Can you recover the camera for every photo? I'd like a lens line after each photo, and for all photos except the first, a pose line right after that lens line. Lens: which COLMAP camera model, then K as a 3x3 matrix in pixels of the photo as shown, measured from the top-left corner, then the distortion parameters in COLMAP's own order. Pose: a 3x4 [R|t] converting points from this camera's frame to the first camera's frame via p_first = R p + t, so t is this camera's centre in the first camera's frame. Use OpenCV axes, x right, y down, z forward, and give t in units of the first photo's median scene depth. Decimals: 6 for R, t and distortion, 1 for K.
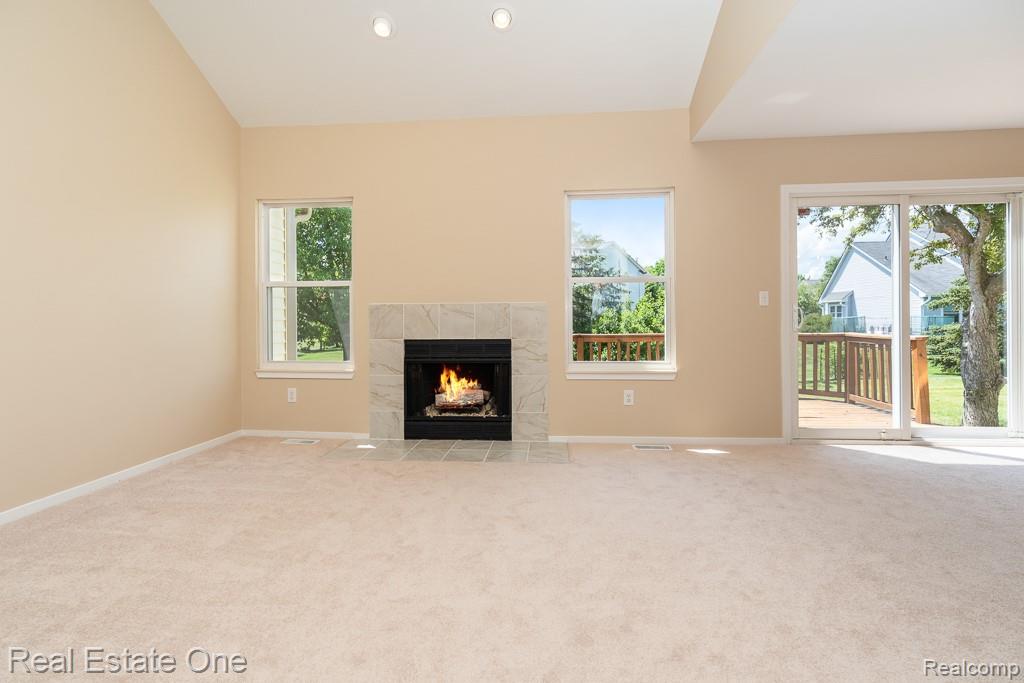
lens RADIAL K [[480.6, 0, 508.3], [0, 480.6, 319.3], [0, 0, 1]] dist [-0.006858, 0.002327]
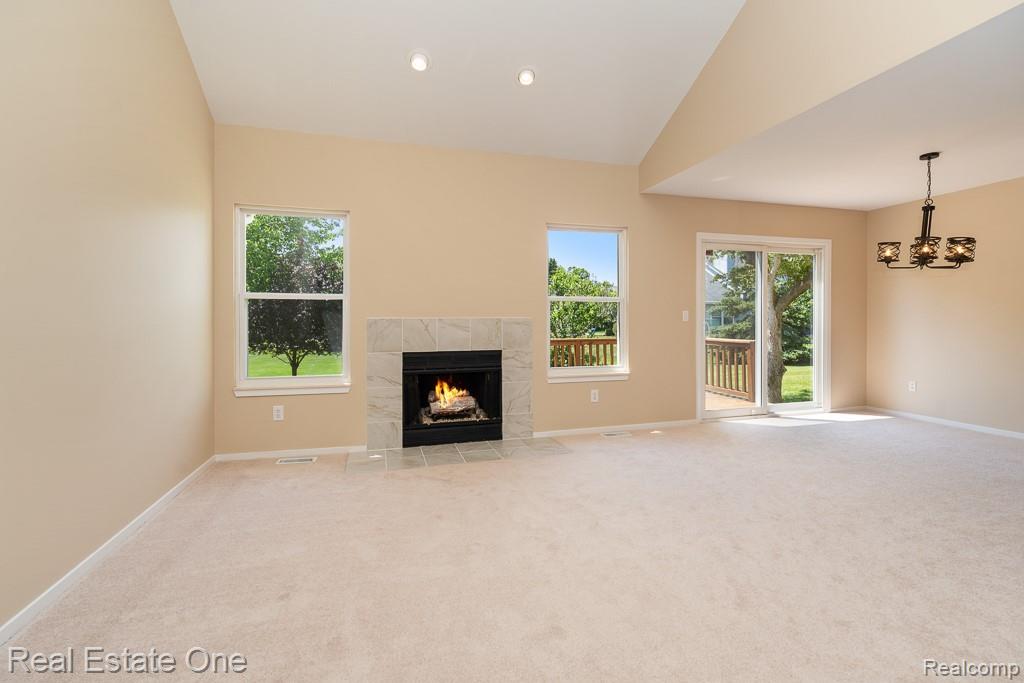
lens RADIAL K [[480.6, 0, 518.3], [0, 480.6, 316.5], [0, 0, 1]] dist [-0.006858, 0.002327]
pose [[0.926302, 0.005620, 0.376741, -0.381370], [-0.004894, 0.999984, -0.002886, -0.034151], [-0.376751, 0.000829, 0.926314, -0.061957]]
